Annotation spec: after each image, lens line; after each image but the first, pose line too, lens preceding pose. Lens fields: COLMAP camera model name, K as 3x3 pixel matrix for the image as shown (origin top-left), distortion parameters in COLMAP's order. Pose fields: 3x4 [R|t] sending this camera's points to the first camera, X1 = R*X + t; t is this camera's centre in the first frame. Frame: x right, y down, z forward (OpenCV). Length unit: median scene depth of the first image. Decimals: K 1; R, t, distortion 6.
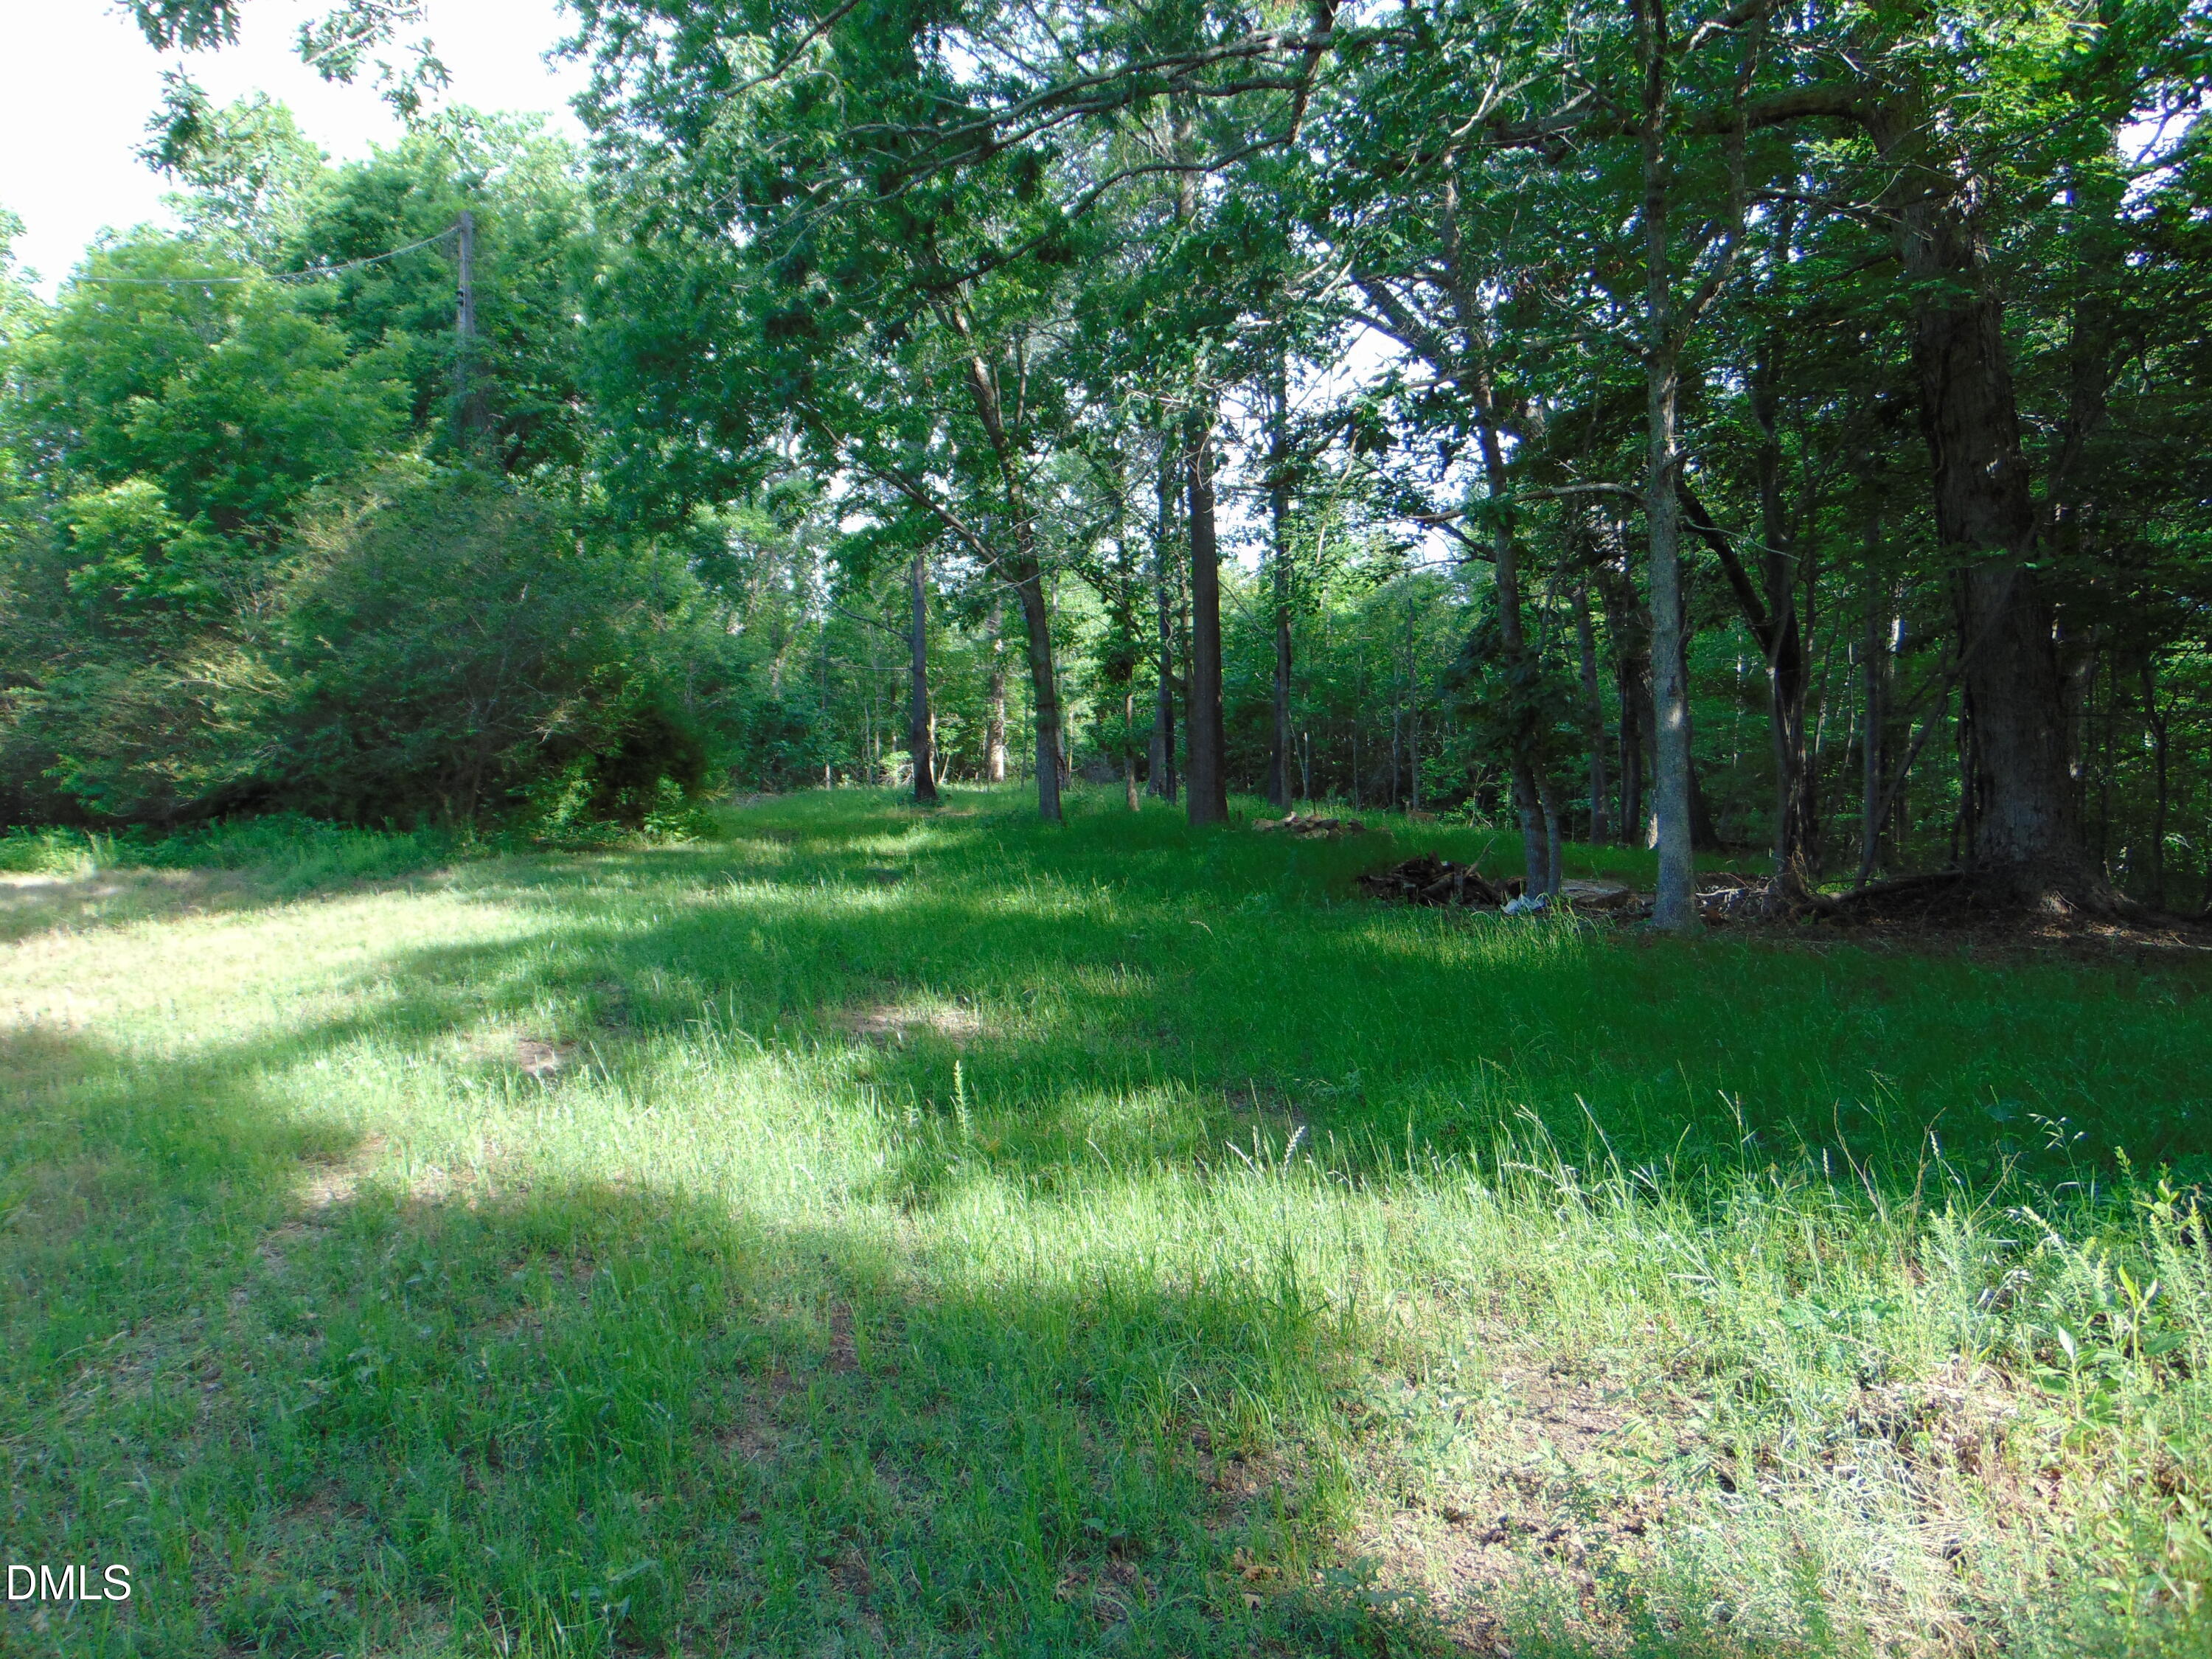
lens RADIAL K [[1673.6, 0, 1106.0], [0, 1673.6, 829.5], [0, 0, 1]] dist [-0.002771, 0.055469]
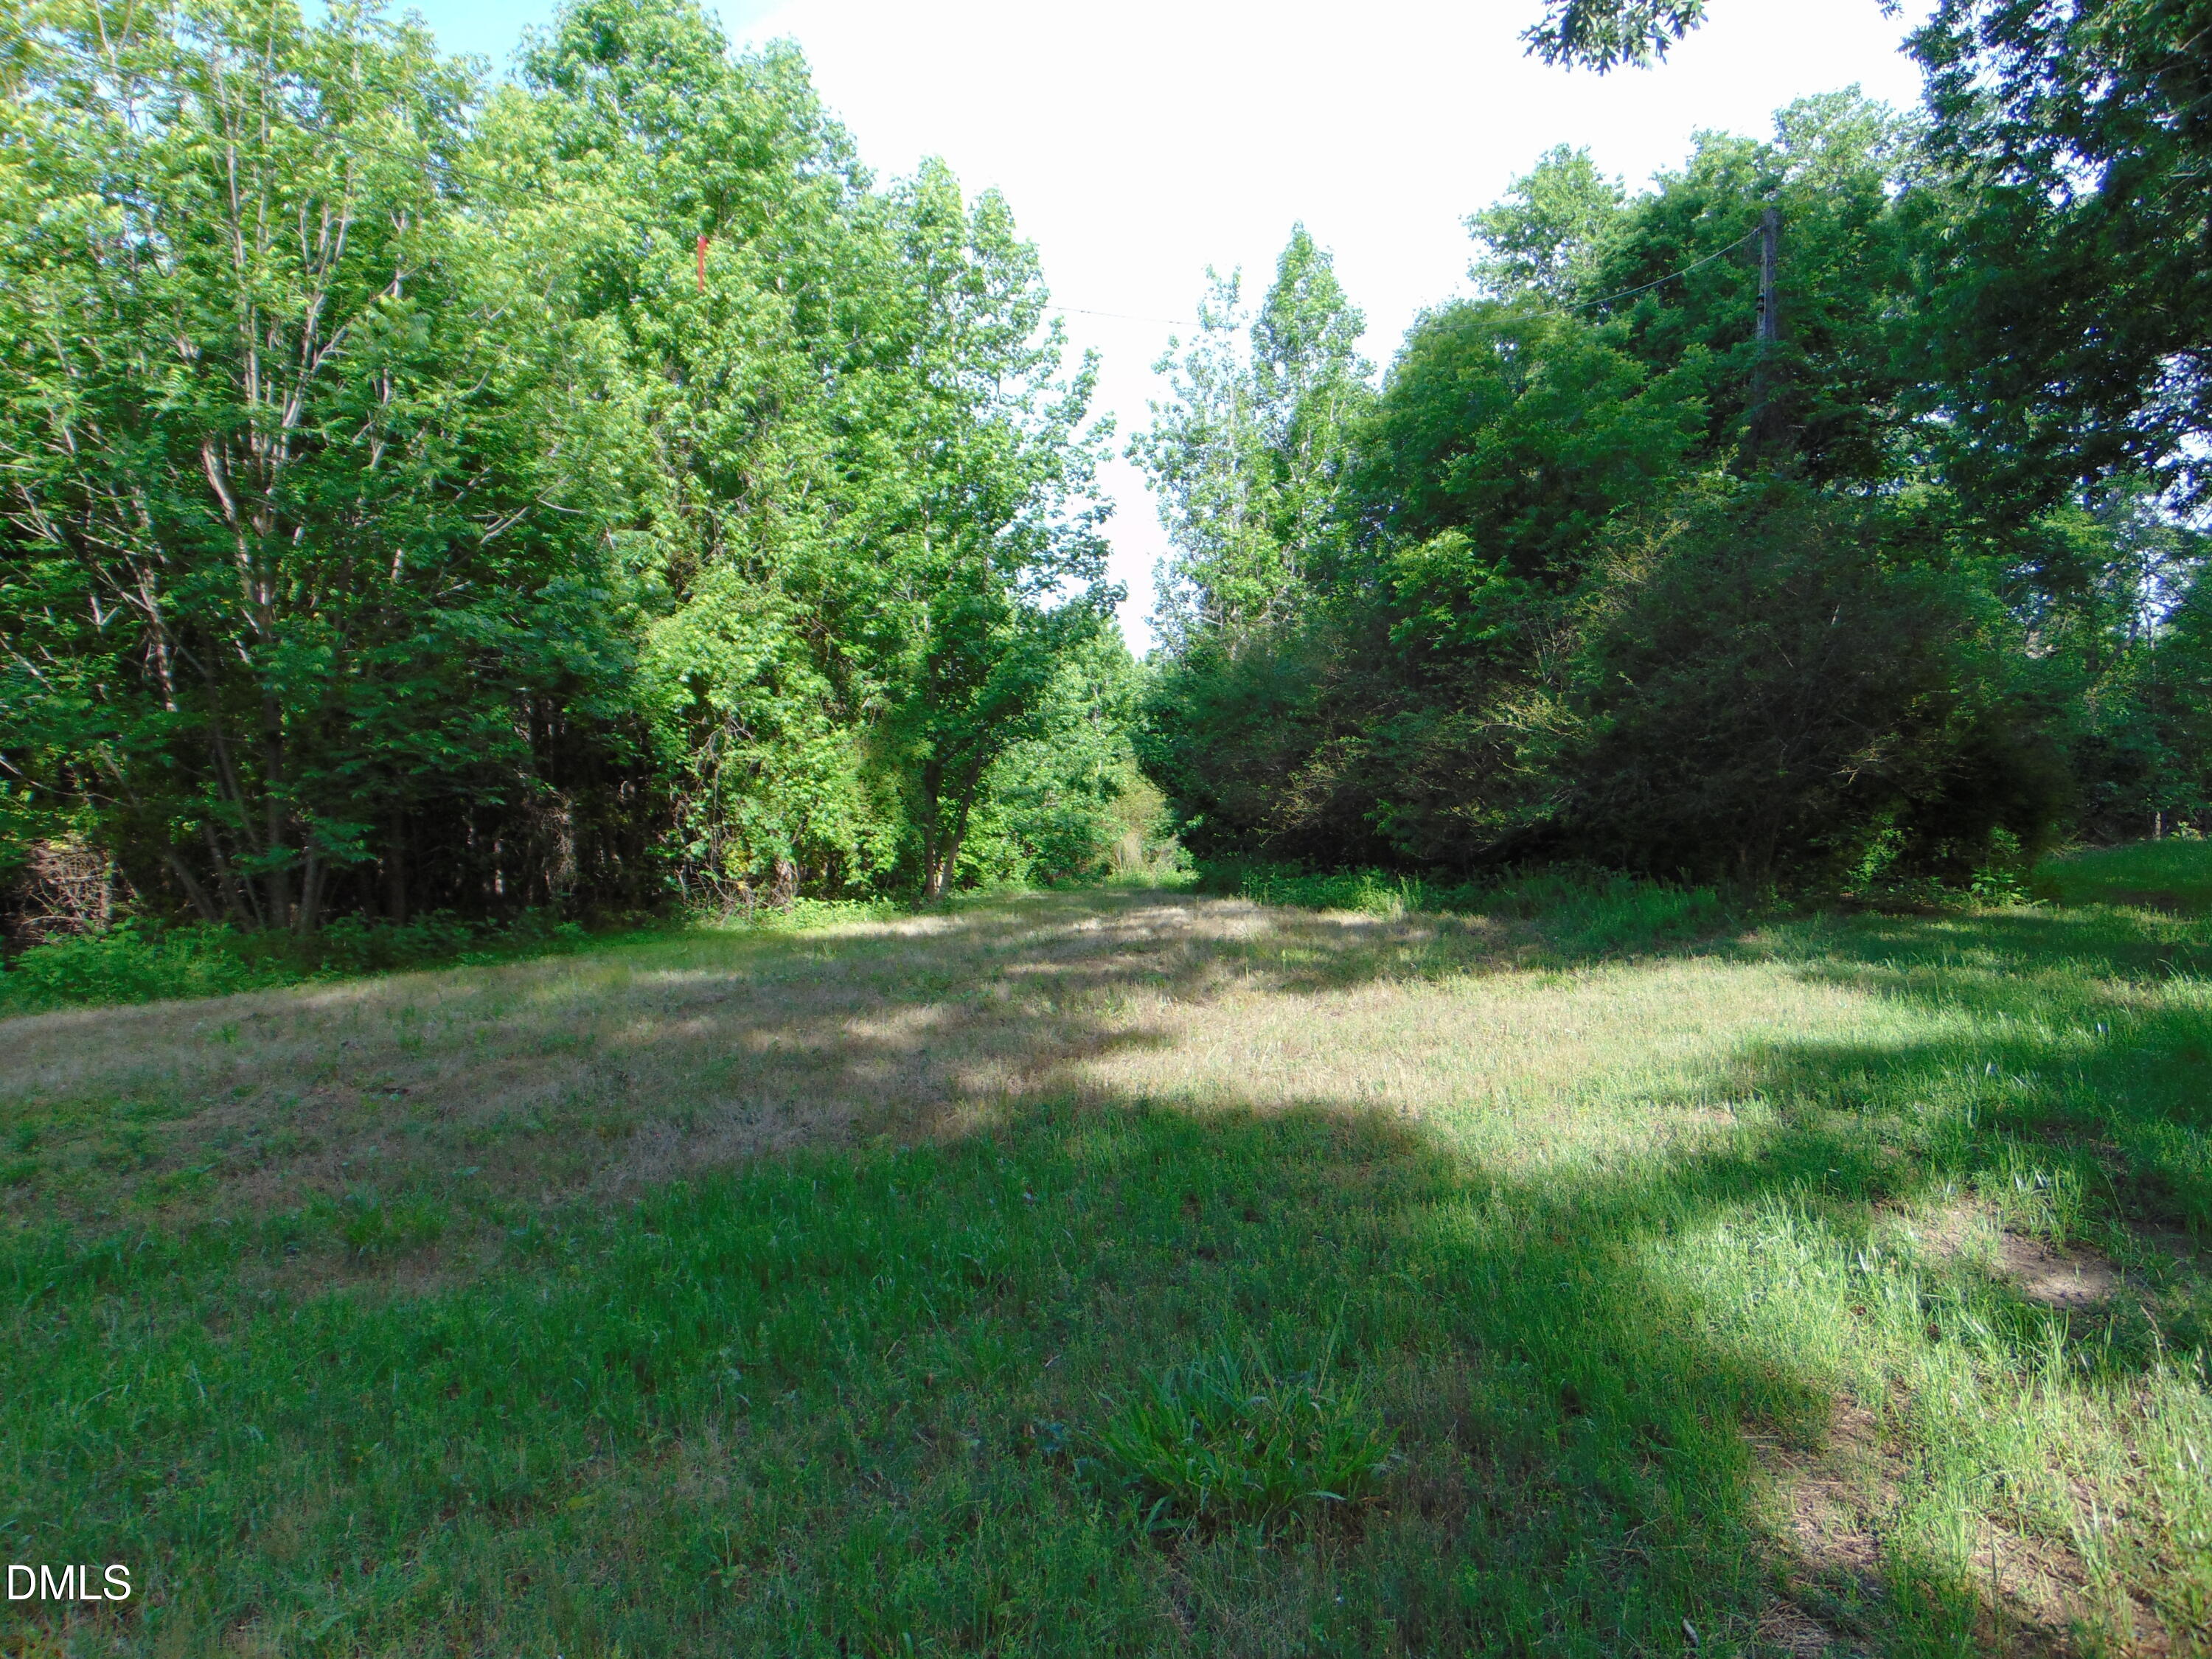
lens RADIAL K [[1673.6, 0, 1106.0], [0, 1673.6, 829.5], [0, 0, 1]] dist [-0.002771, 0.055469]
pose [[0.760002, 0.012941, -0.649792, -0.071736], [-0.029664, 0.999450, -0.014791, -0.005156], [0.649243, 0.030517, 0.759968, 0.098485]]
